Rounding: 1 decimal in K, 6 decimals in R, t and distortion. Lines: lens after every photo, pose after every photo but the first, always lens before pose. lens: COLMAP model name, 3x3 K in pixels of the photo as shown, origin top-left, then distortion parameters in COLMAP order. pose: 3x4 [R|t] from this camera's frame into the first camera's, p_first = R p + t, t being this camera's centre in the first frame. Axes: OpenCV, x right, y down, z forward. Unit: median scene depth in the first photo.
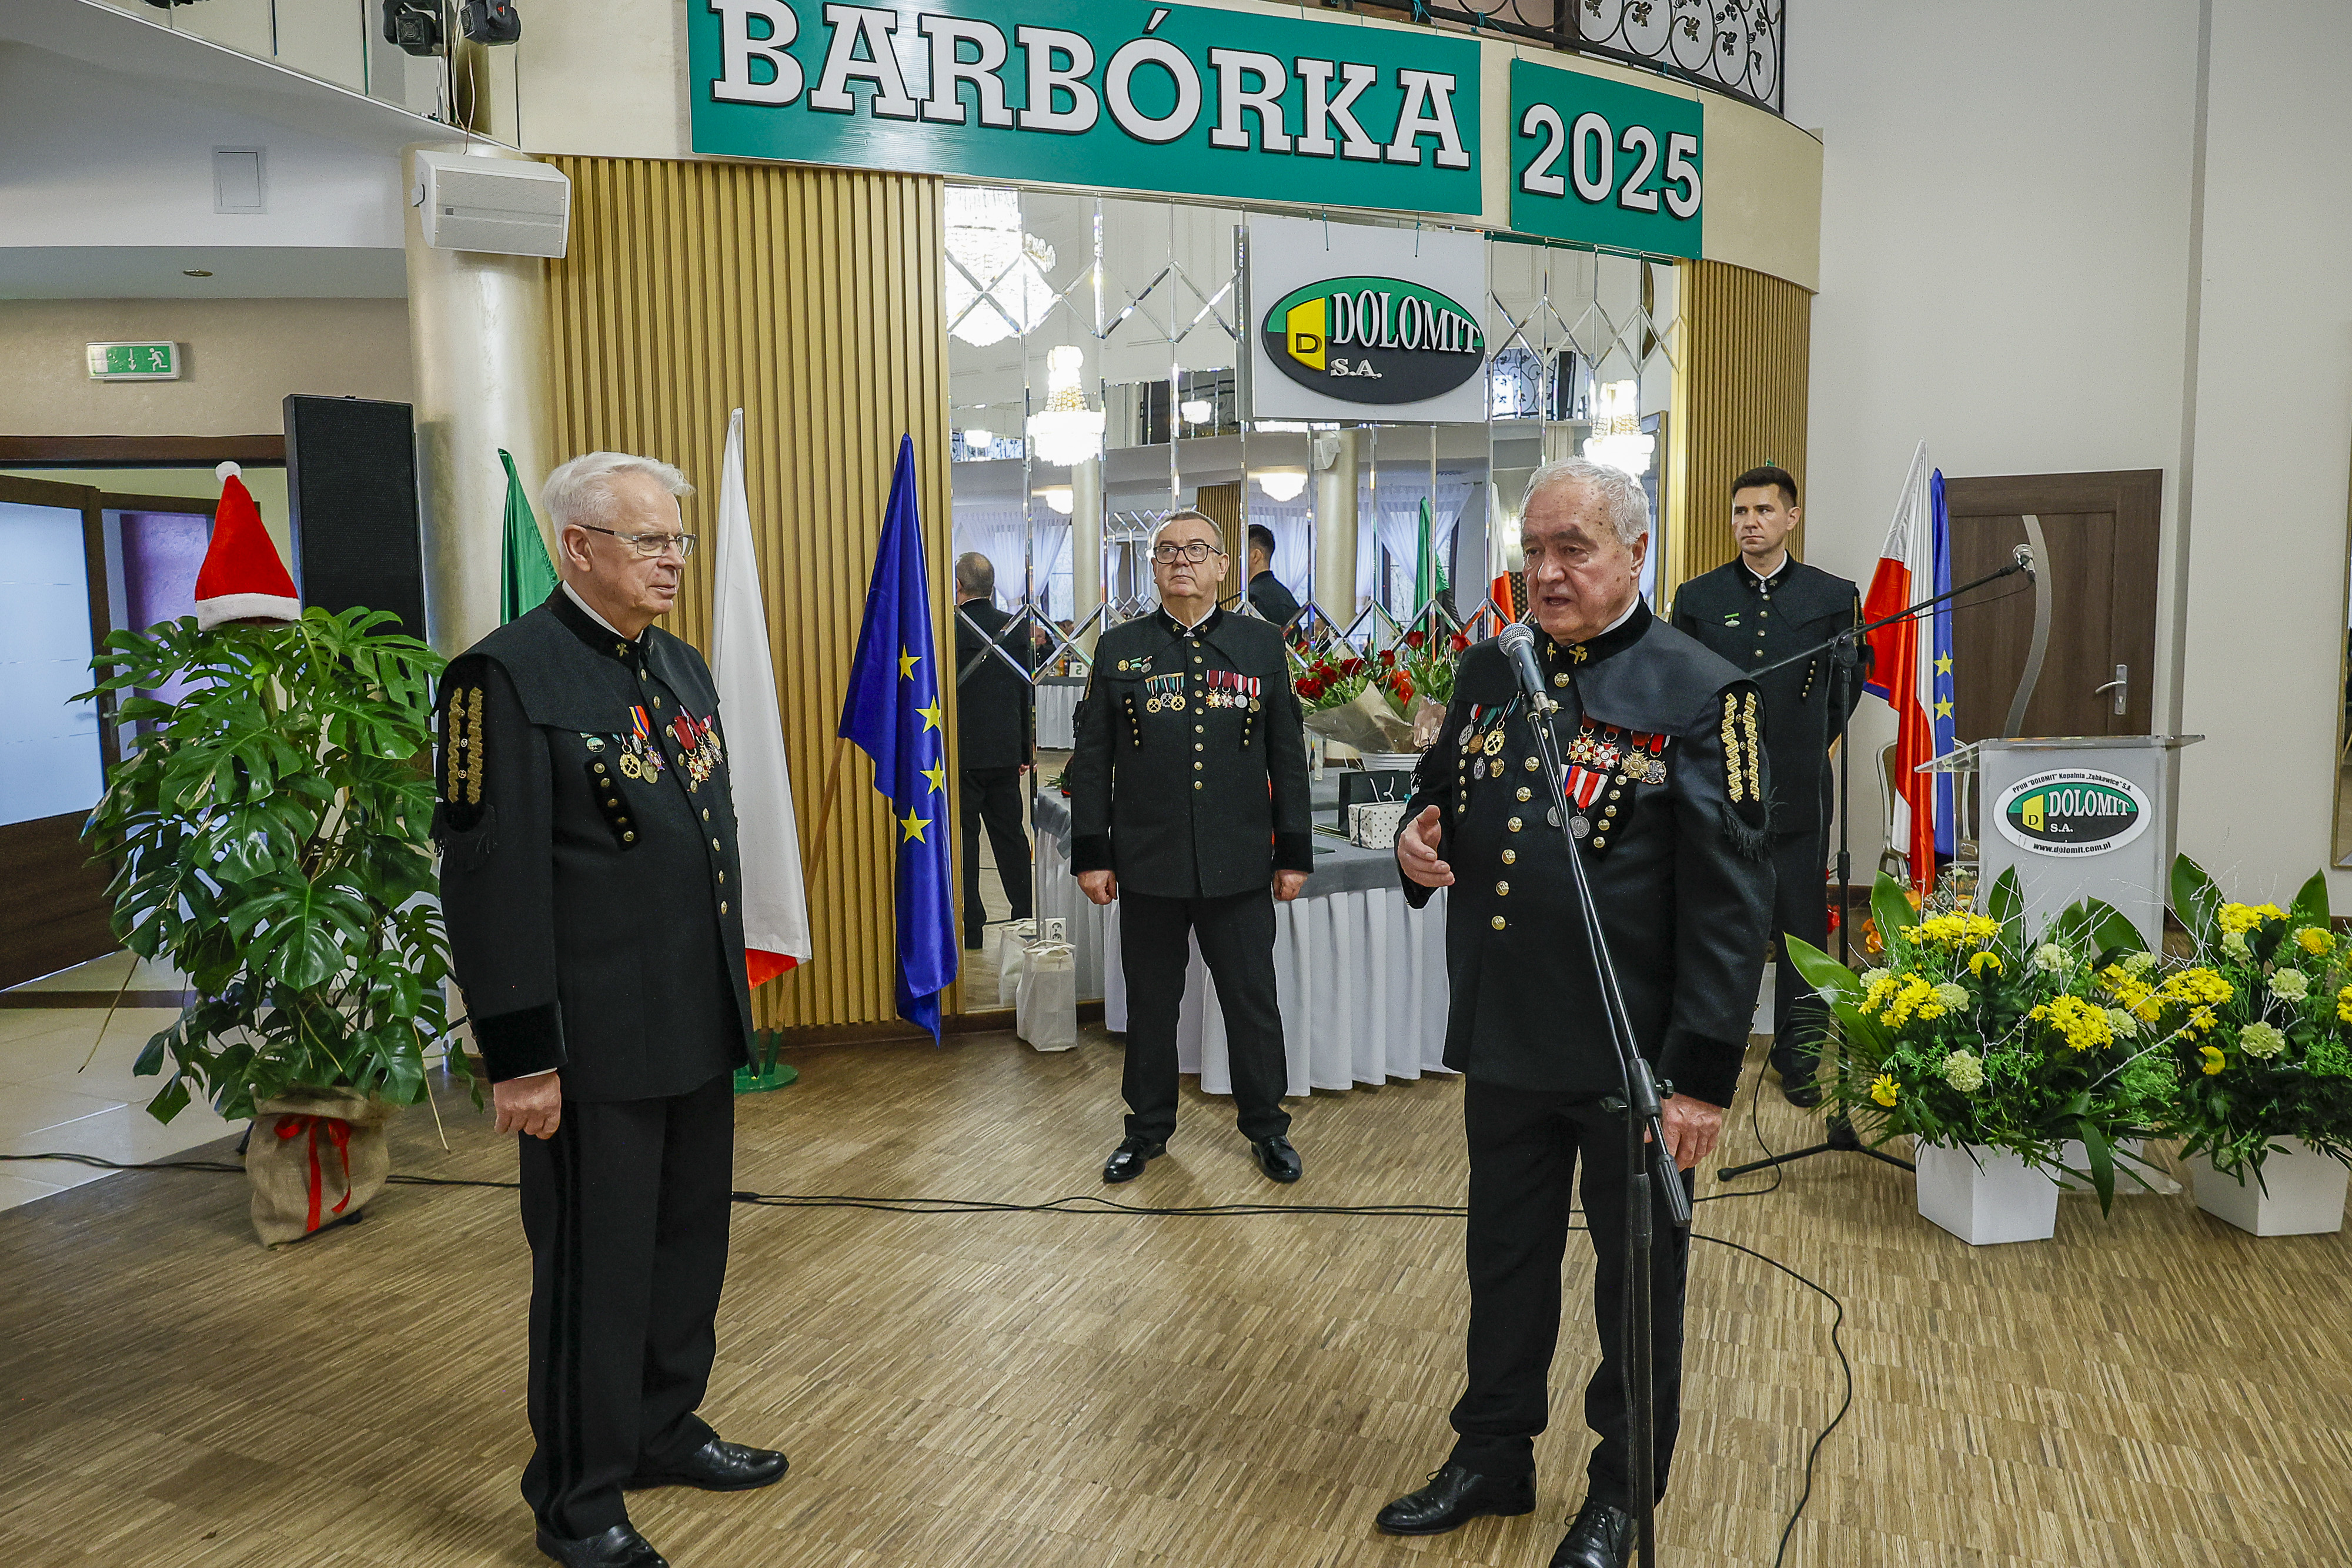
lens RADIAL K [[1607.3, 0, 1190.0], [0, 1607.3, 770.9], [0, 0, 1]] dist [0.006551, 0.002143]
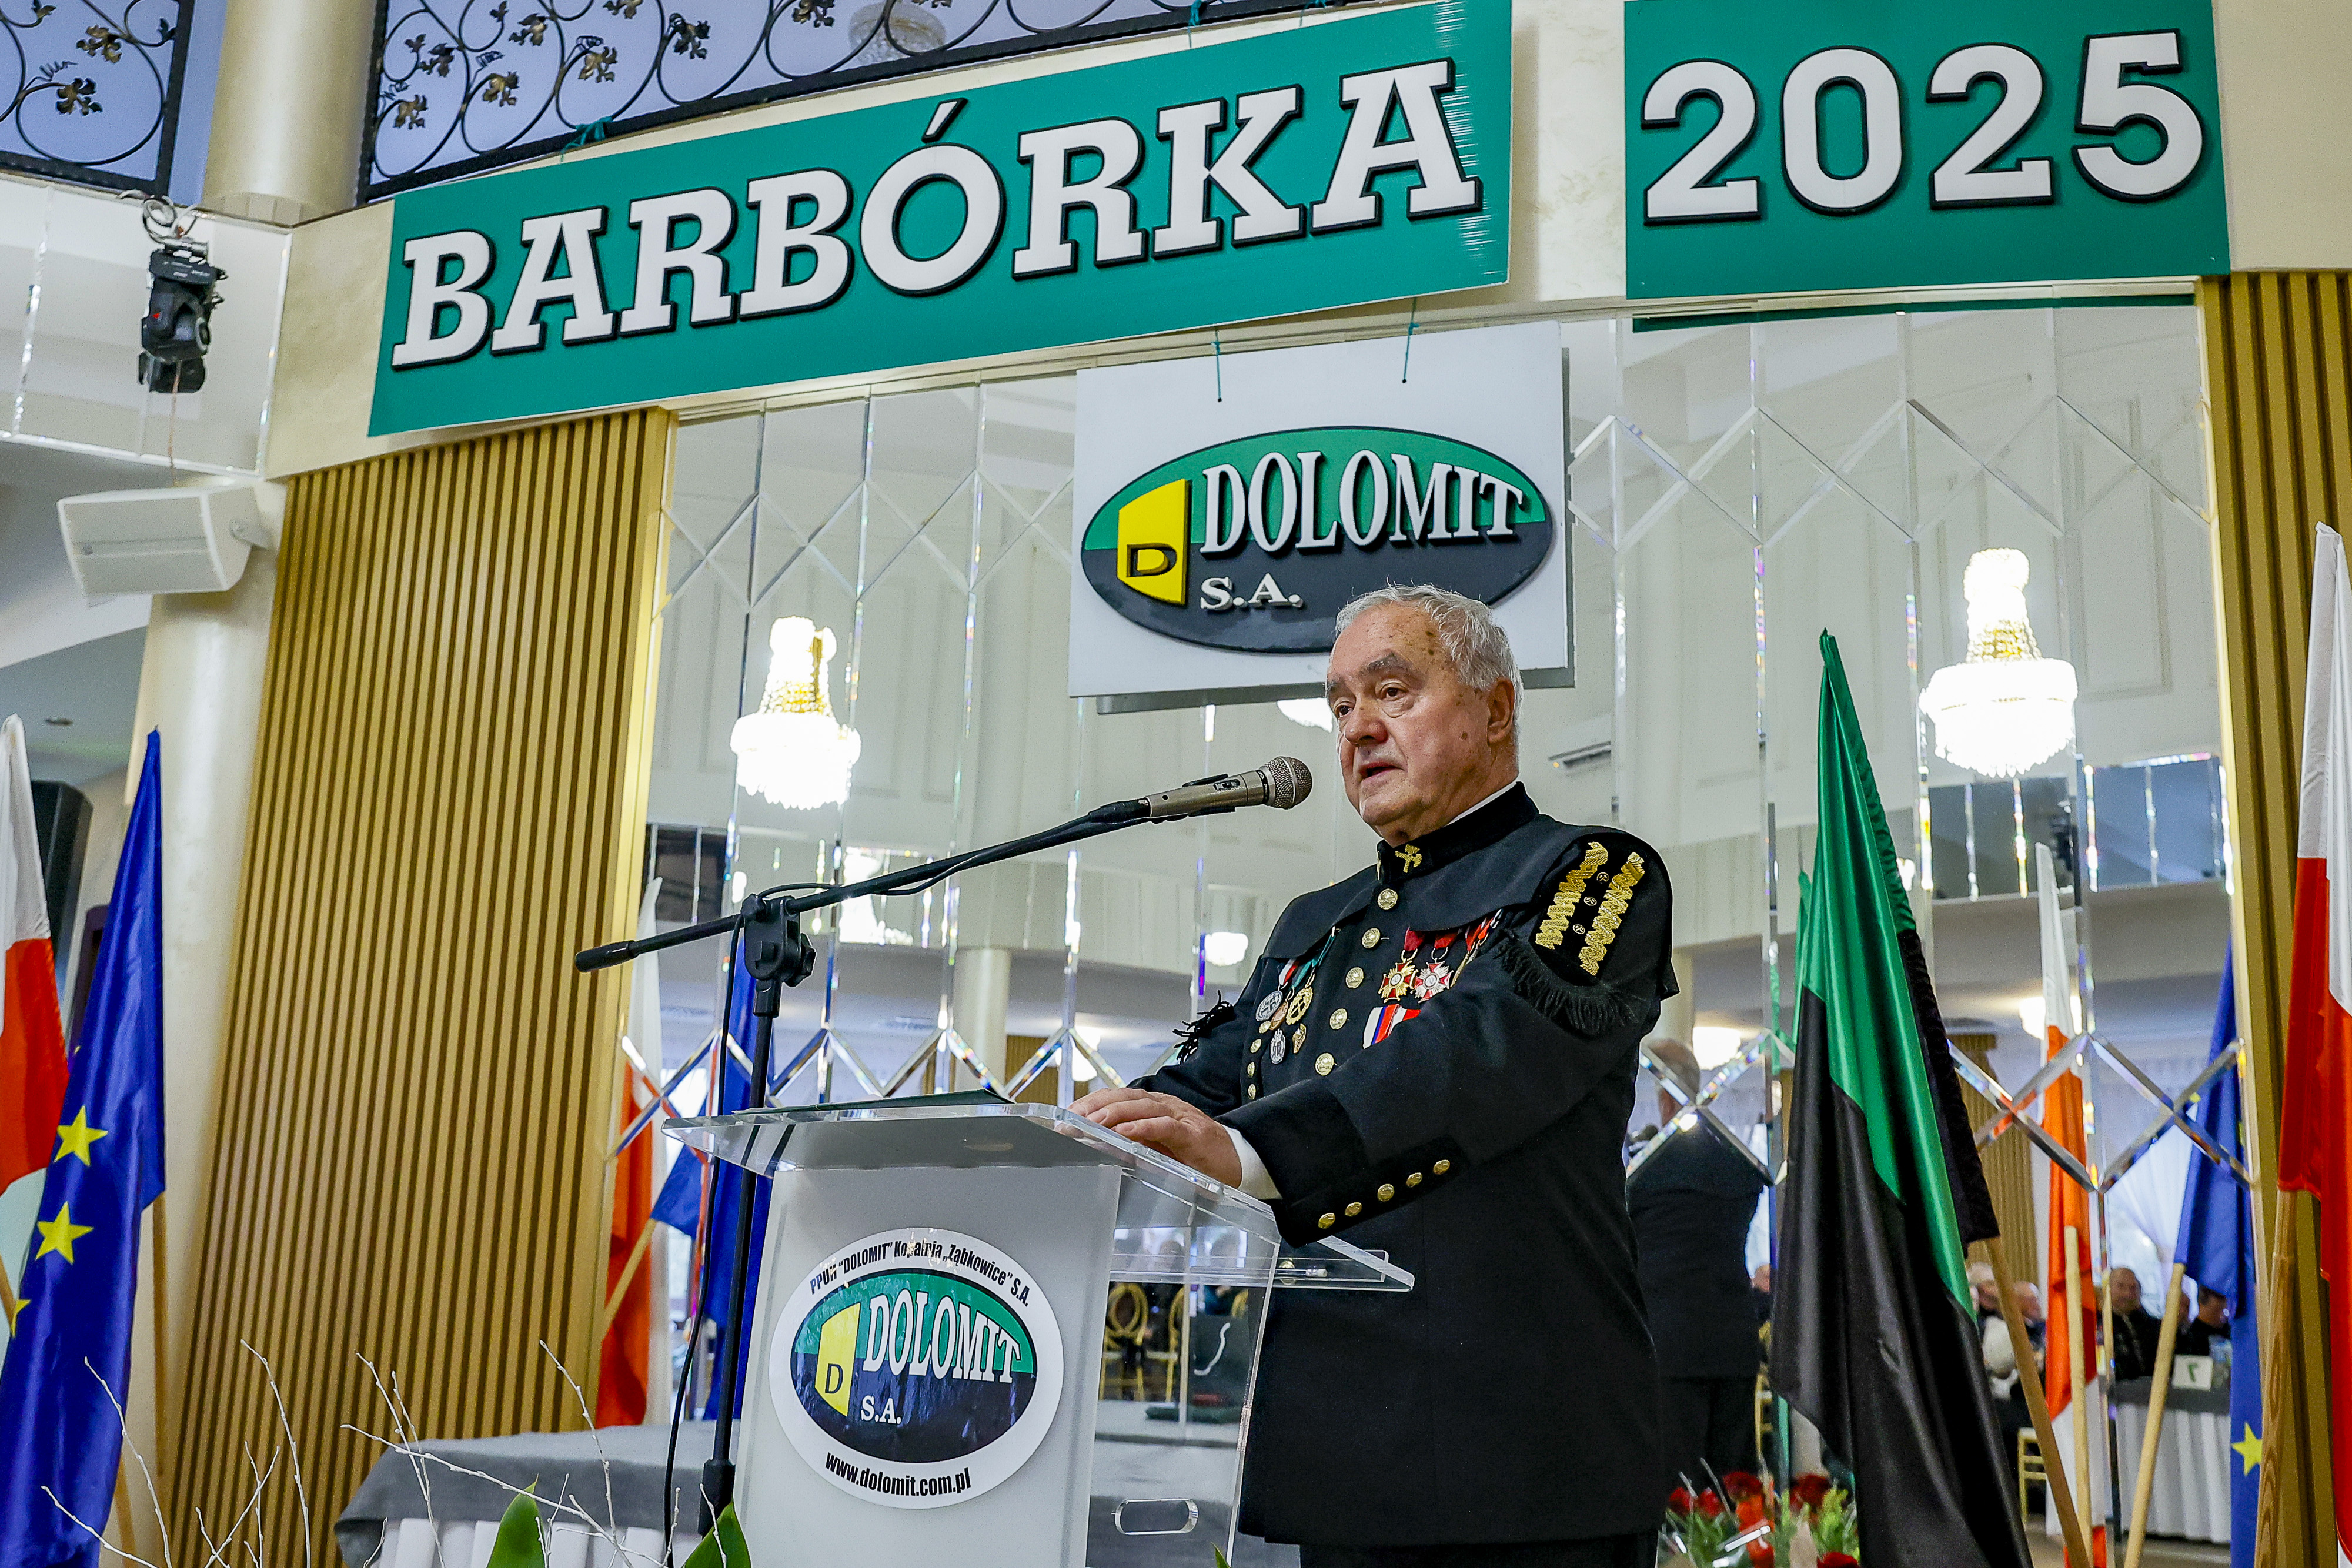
lens RADIAL K [[2406.4, 0, 1146.4], [0, 2406.4, 743.7], [0, 0, 1]] dist [0.002166, 0.000000]
pose [[0.715697, -0.110475, -0.689619, 0.712190], [-0.117766, 0.954182, -0.275077, 0.026334], [0.688411, 0.278085, 0.669895, 0.513291]]
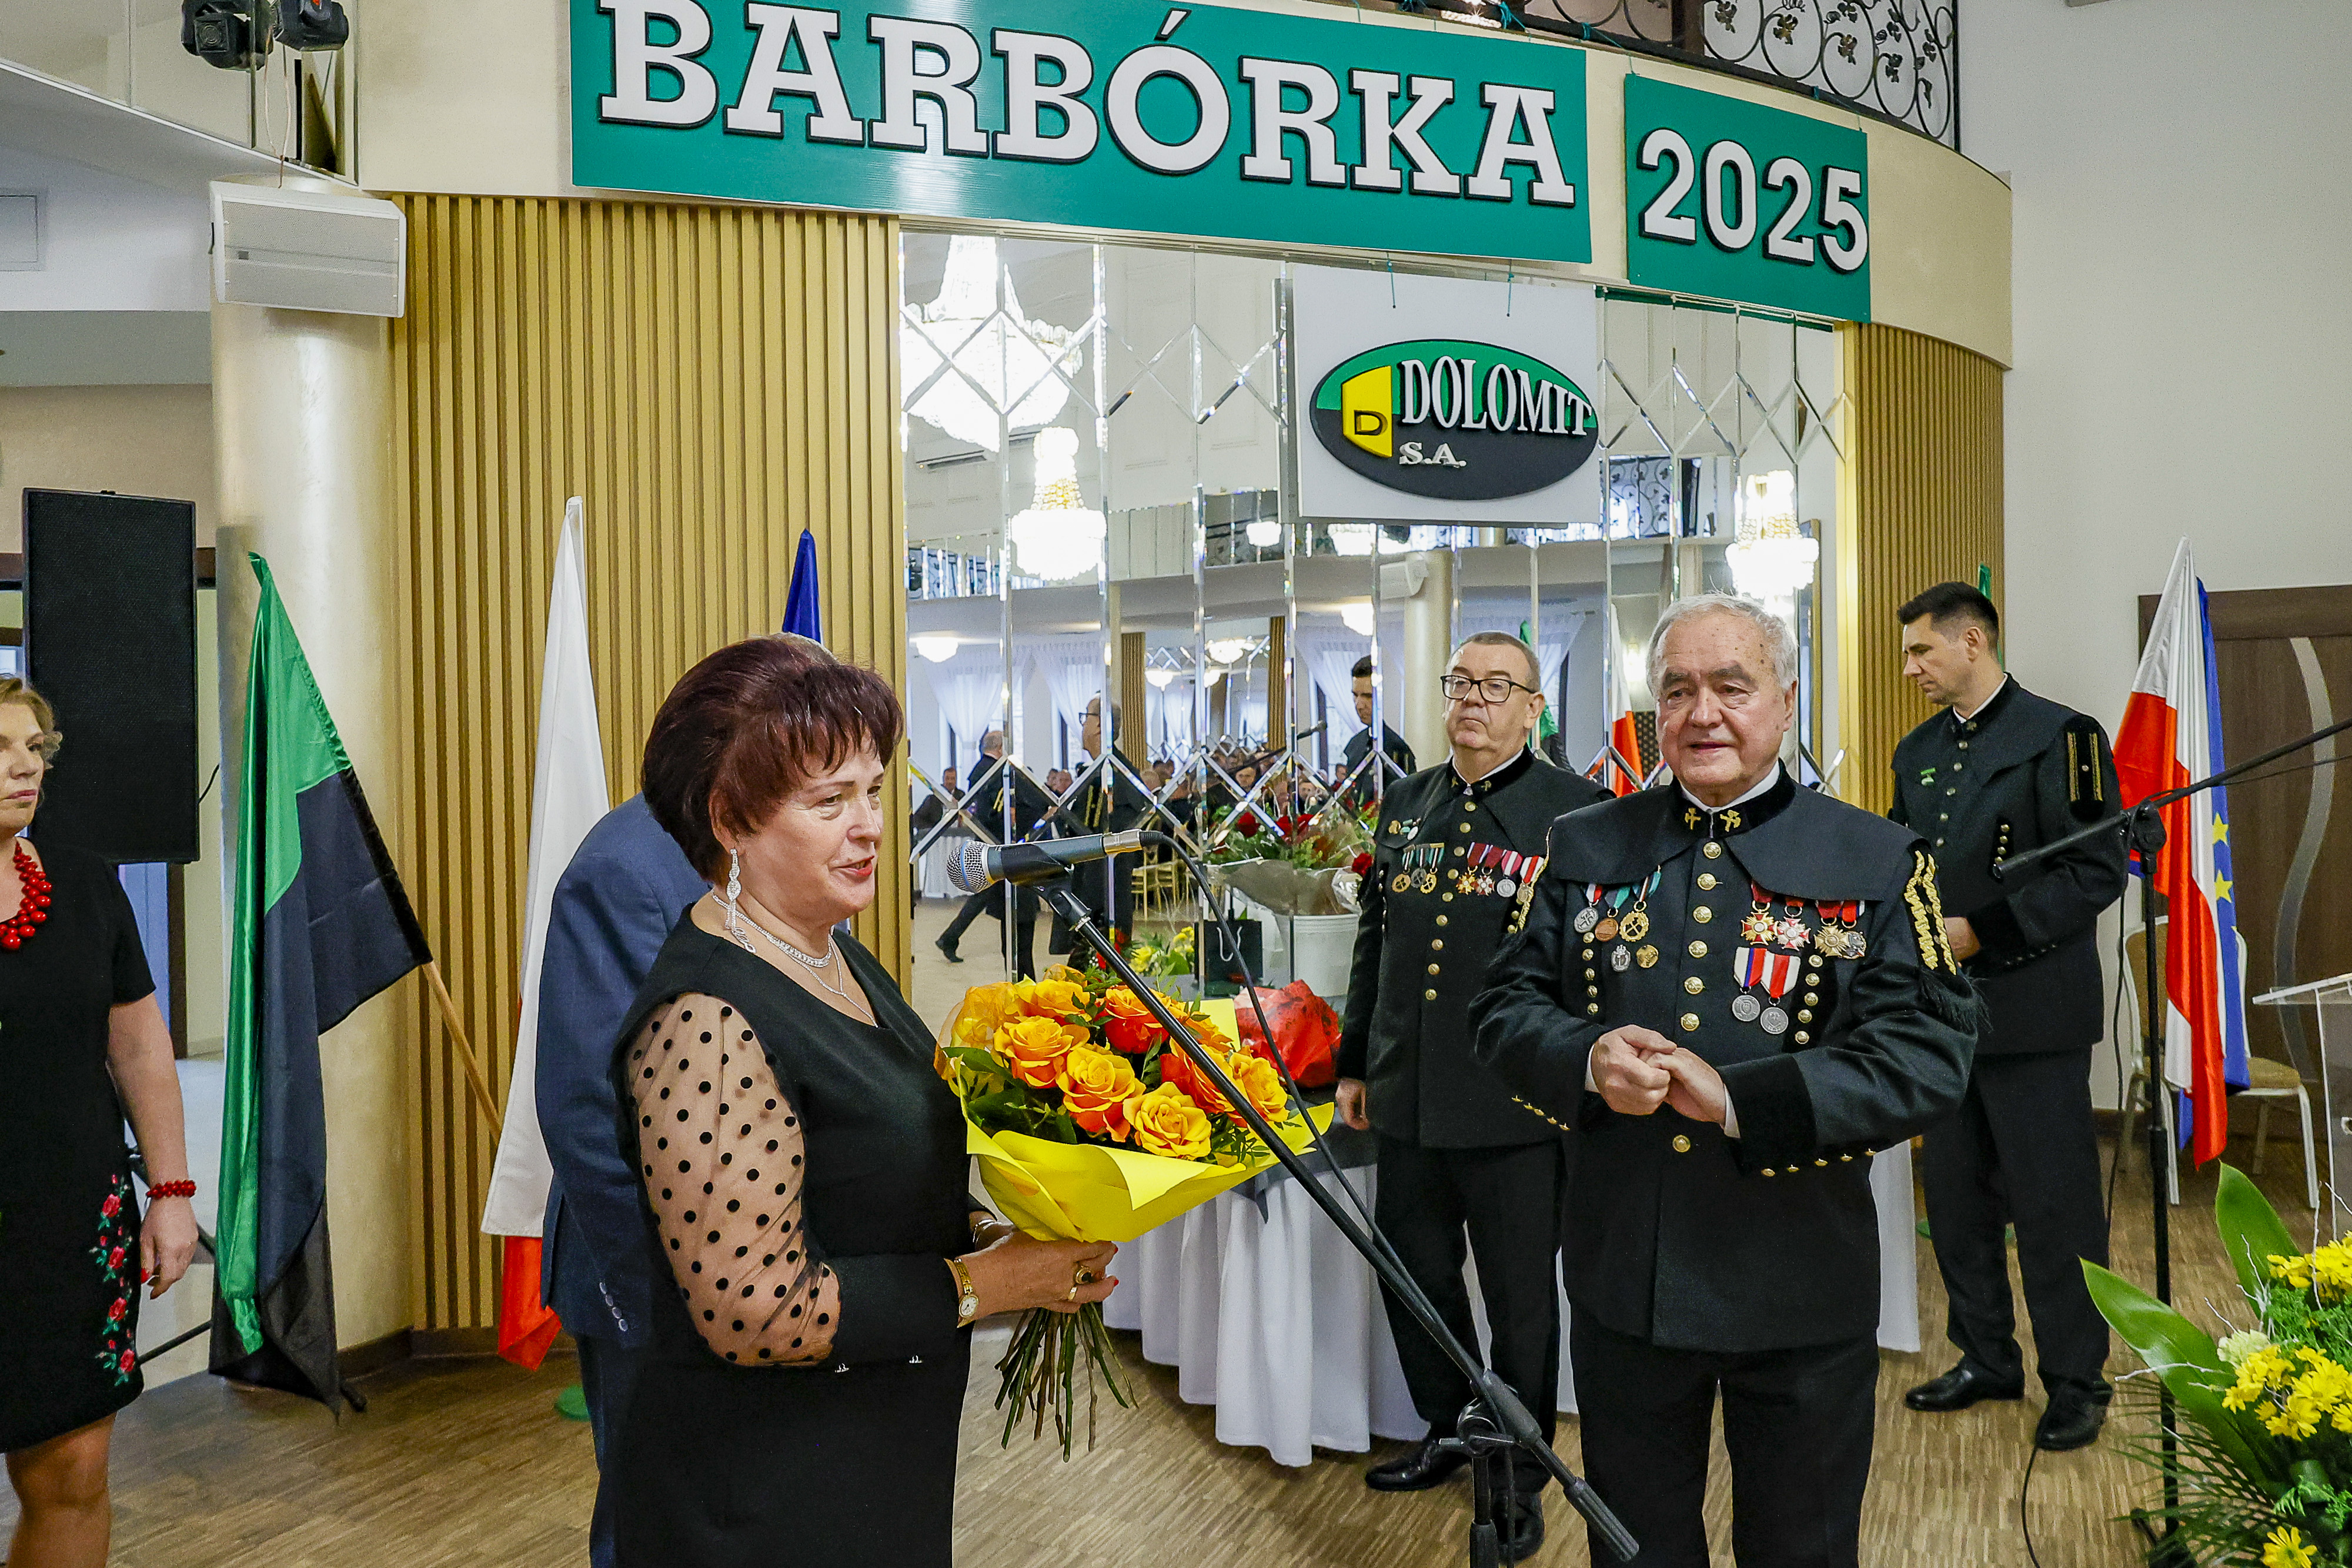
lens RADIAL K [[1698.2, 0, 1190.0], [0, 1698.2, 783.9], [0, 0, 1]] dist [0.000210, 0.004197]
pose [[0.998529, -0.001763, -0.054196, 0.034331], [-0.002640, 0.996705, -0.081069, -0.026936], [0.054160, 0.081093, 0.995234, 0.211031]]
